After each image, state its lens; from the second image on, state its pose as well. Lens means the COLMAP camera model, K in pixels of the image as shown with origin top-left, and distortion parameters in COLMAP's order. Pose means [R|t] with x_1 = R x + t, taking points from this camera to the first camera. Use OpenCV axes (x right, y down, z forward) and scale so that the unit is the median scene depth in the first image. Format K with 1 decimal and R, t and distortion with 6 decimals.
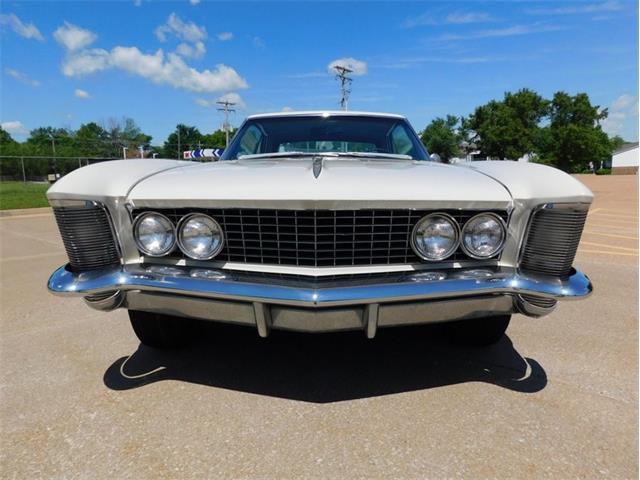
lens RADIAL K [[429.3, 0, 325.2], [0, 429.3, 234.3], [0, 0, 1]] dist [-0.065778, 0.047975]
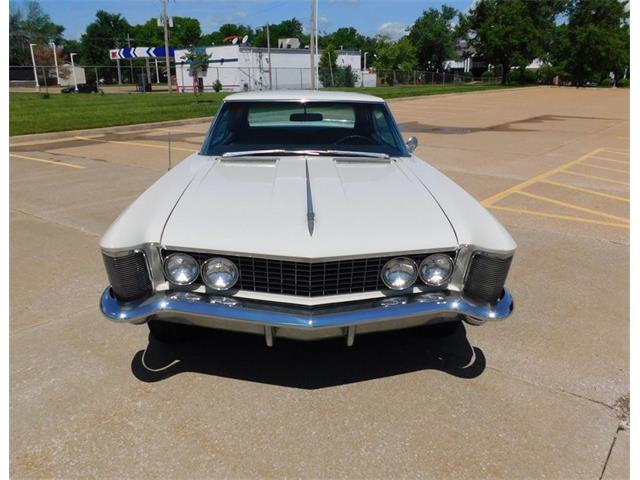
lens RADIAL K [[521.9, 0, 320.0], [0, 521.9, 240.0], [0, 0, 1]] dist [-0.069355, 0.057107]
pose [[0.998265, -0.003643, 0.058772, -0.063041], [-0.006120, 0.986259, 0.165093, -0.274047], [-0.058566, -0.165166, 0.984525, -0.427387]]
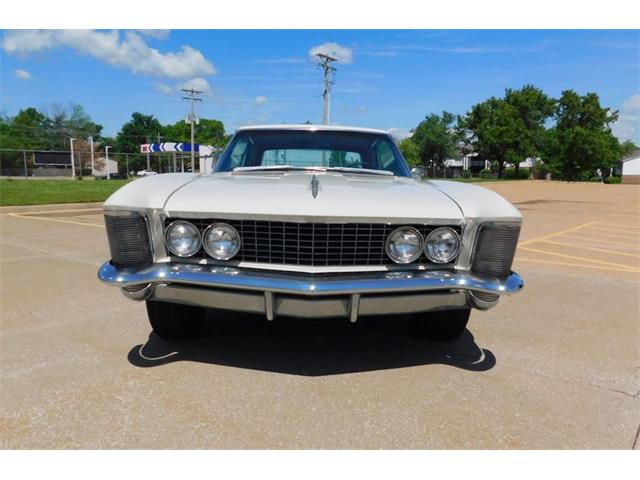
lens RADIAL K [[492.9, 0, 322.6], [0, 492.9, 246.6], [0, 0, 1]] dist [-0.070383, 0.057002]
pose [[0.998873, 0.019425, 0.043304, -0.042237], [-0.019688, 0.999790, 0.005659, 0.005678], [-0.043185, -0.006505, 0.999046, -0.368994]]
